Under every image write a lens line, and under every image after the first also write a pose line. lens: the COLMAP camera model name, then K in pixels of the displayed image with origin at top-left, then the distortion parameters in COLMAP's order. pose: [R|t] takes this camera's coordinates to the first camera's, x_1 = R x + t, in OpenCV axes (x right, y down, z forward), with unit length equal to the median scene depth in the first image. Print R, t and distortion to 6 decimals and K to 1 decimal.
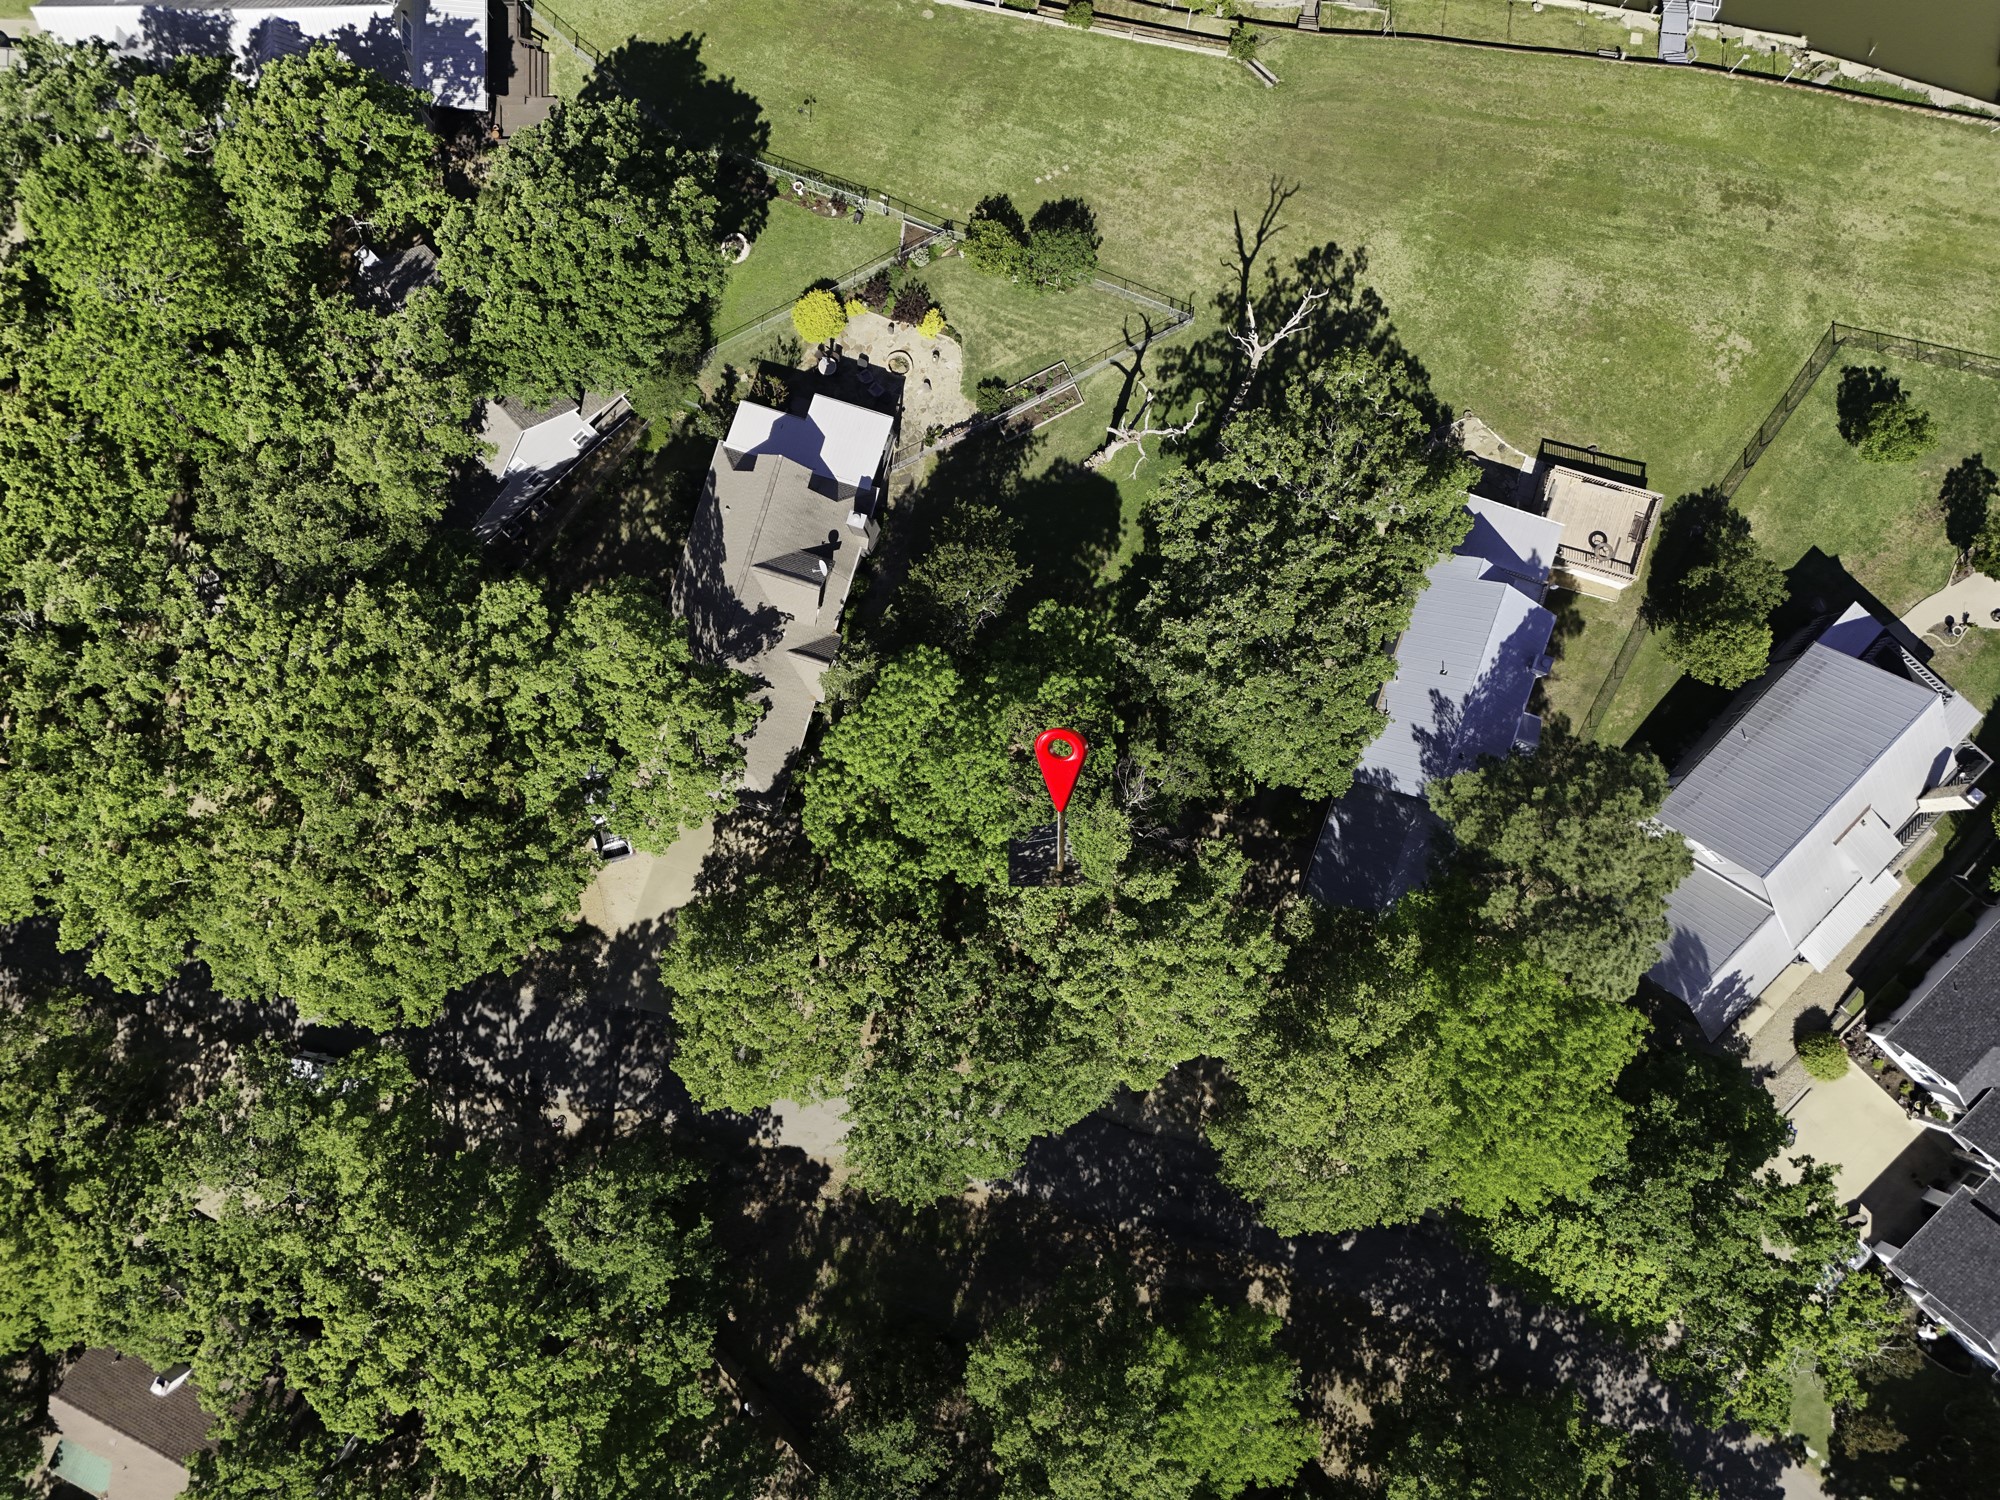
lens RADIAL K [[1405.3, 0, 1000.0], [0, 1405.3, 750.0], [0, 0, 1]] dist [0.035072, -0.028763]
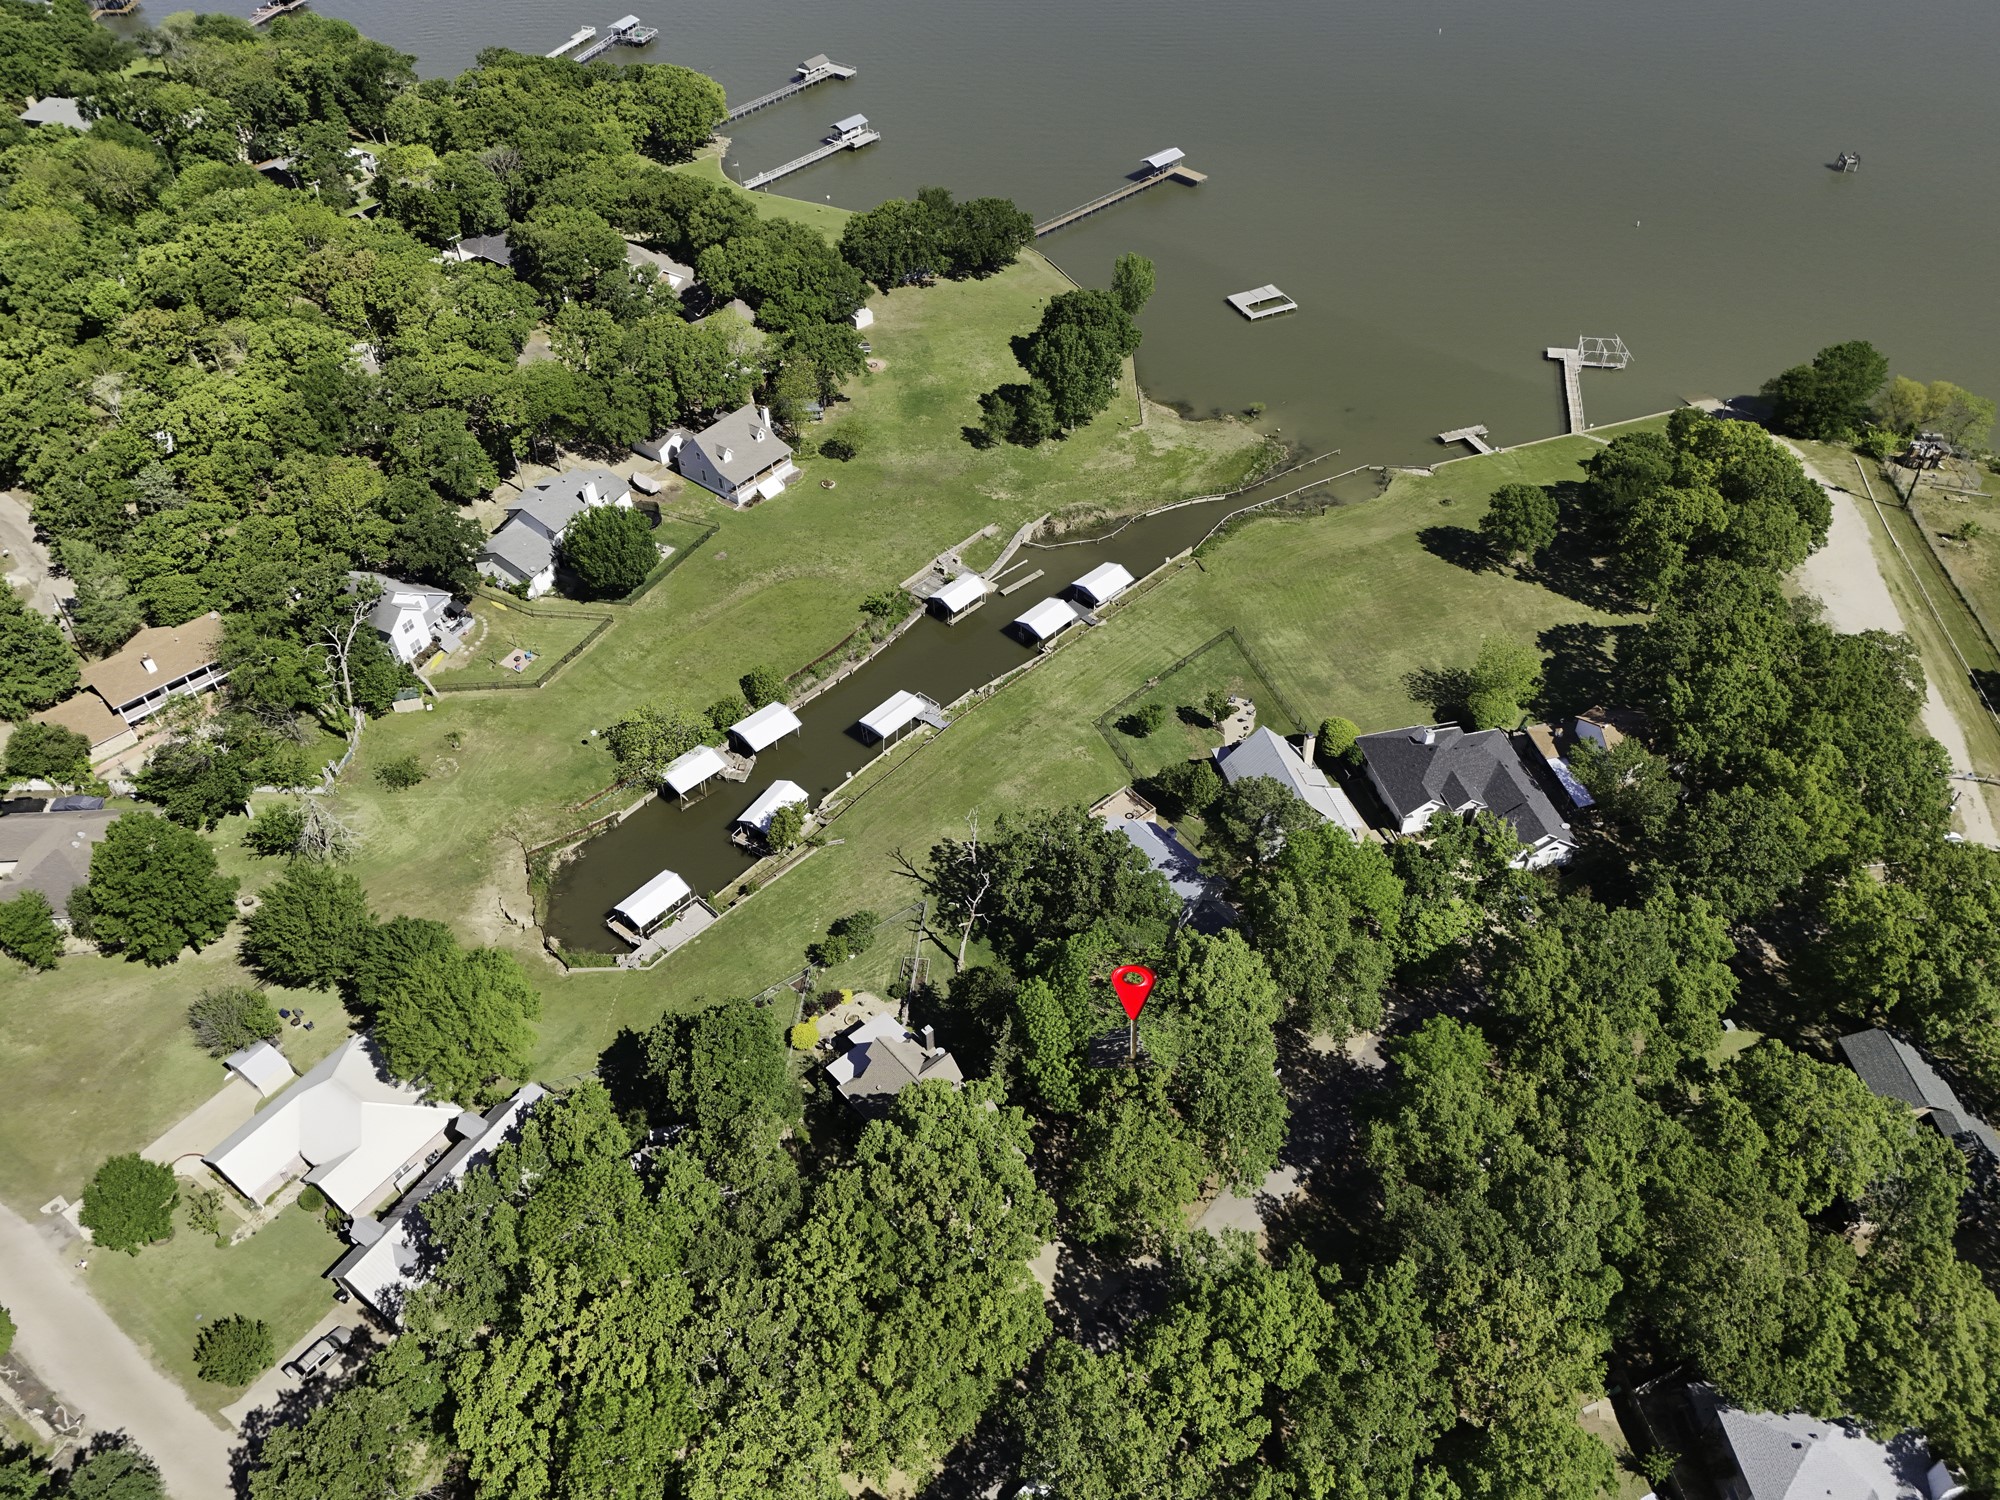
lens RADIAL K [[1405.3, 0, 1000.0], [0, 1405.3, 750.0], [0, 0, 1]] dist [0.035072, -0.028763]
pose [[0.534569, -0.566447, 0.627195, -0.927896], [0.844039, 0.395446, -0.362245, 0.403338], [-0.042829, 0.723021, 0.689497, -0.483037]]
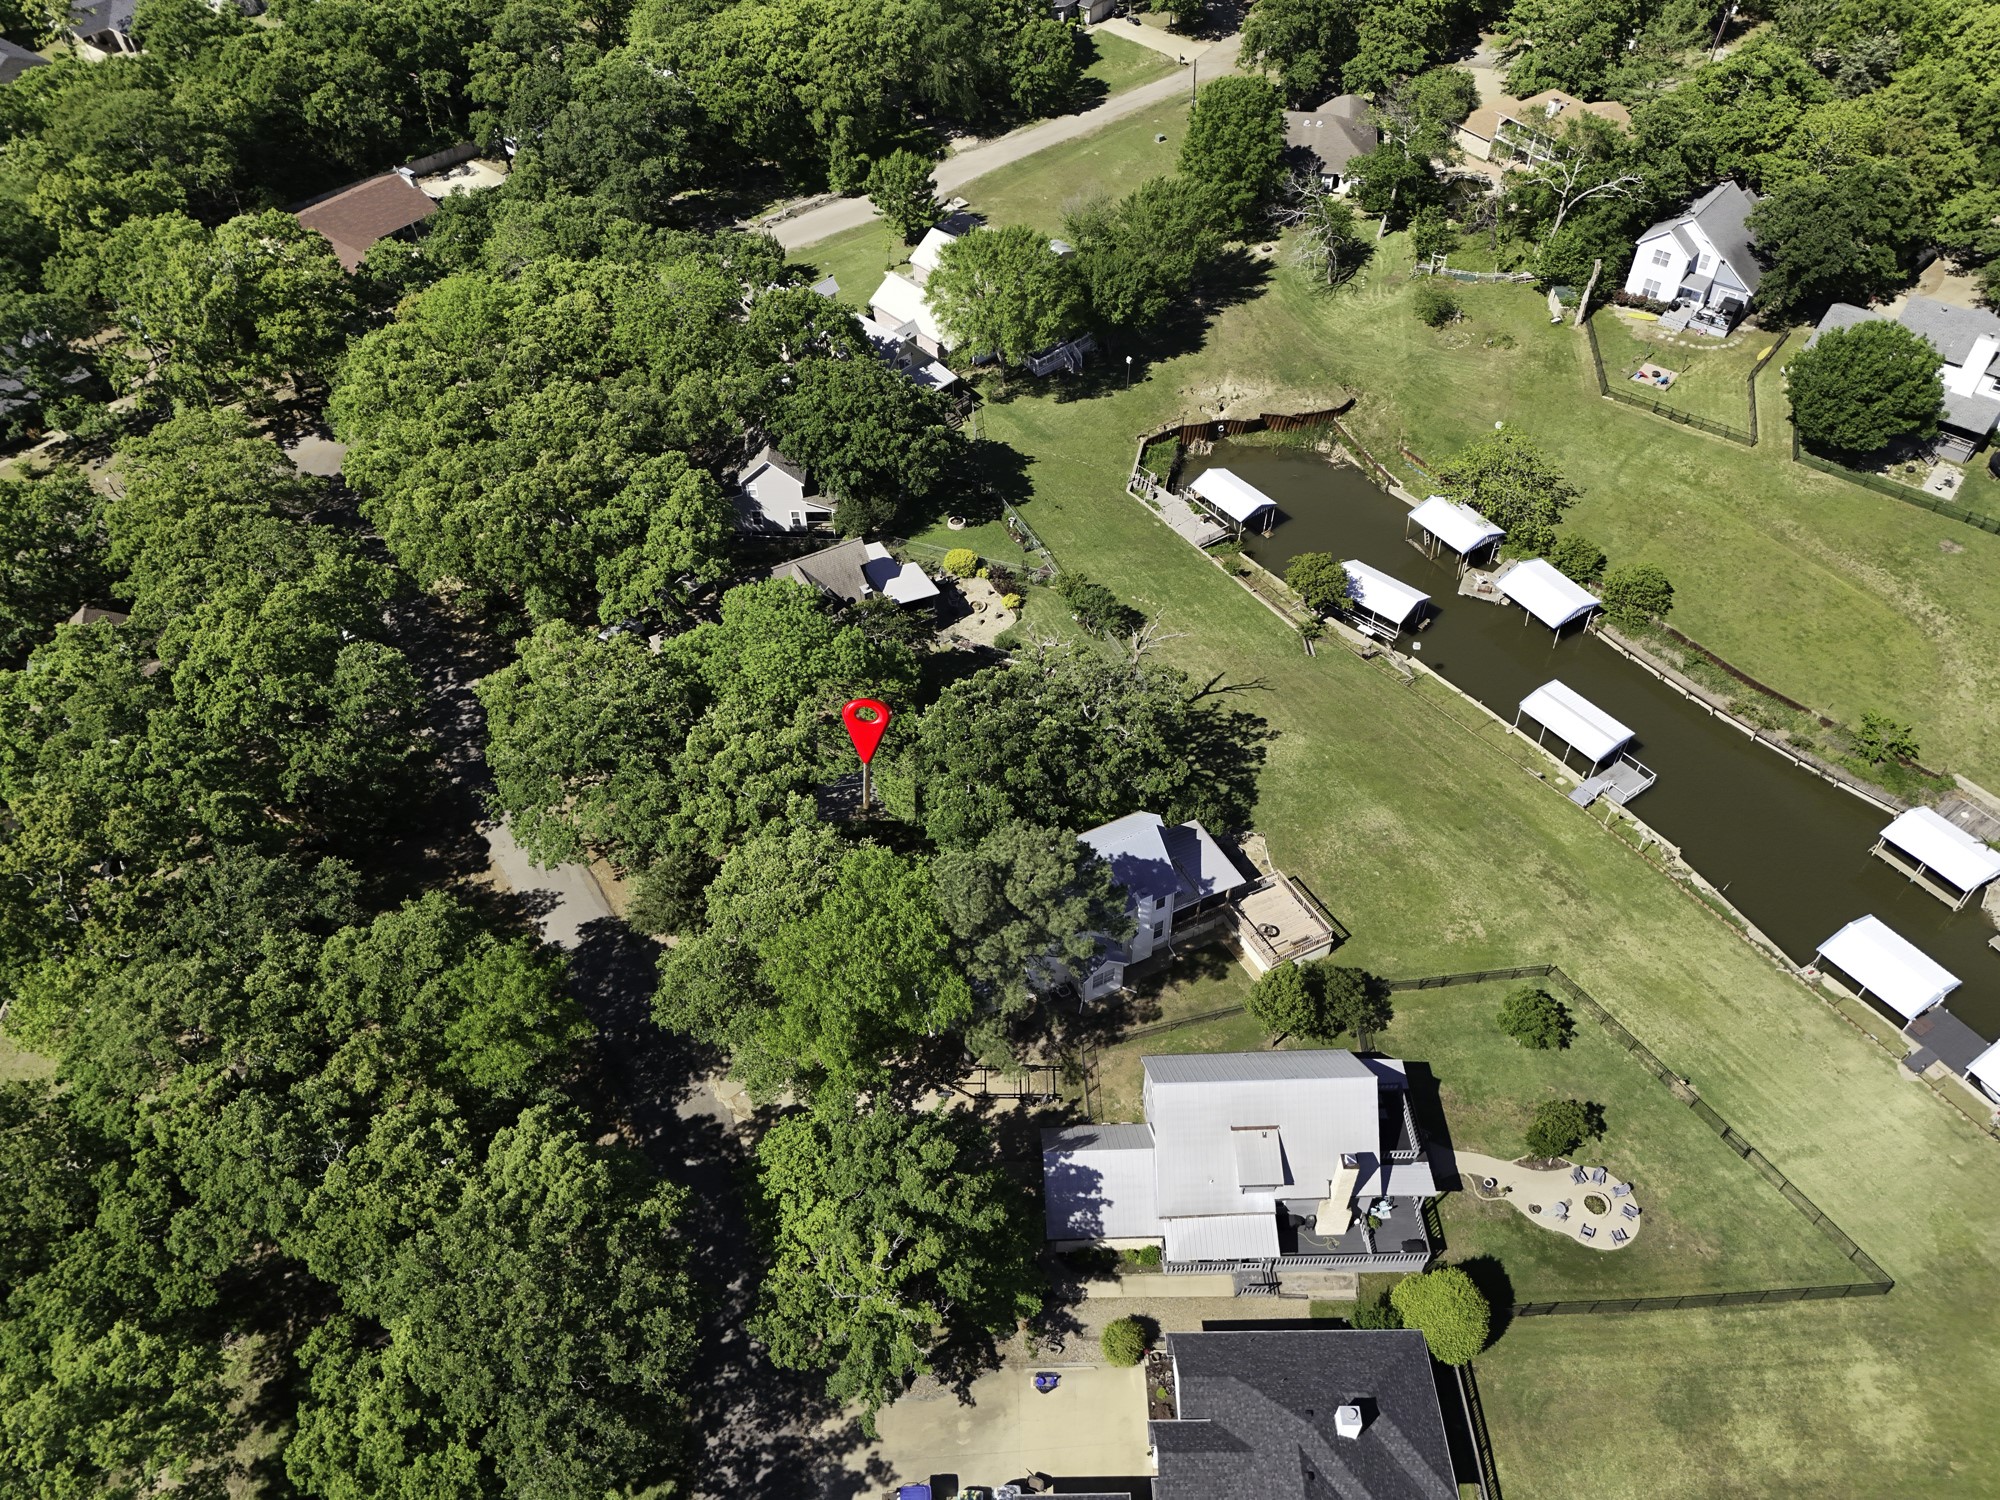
lens RADIAL K [[1405.3, 0, 1000.0], [0, 1405.3, 750.0], [0, 0, 1]] dist [0.035072, -0.028763]
pose [[0.719934, 0.526501, -0.452207, 0.737063], [-0.693279, 0.576093, -0.432991, 0.464560], [0.032543, 0.625230, 0.779762, -0.064589]]
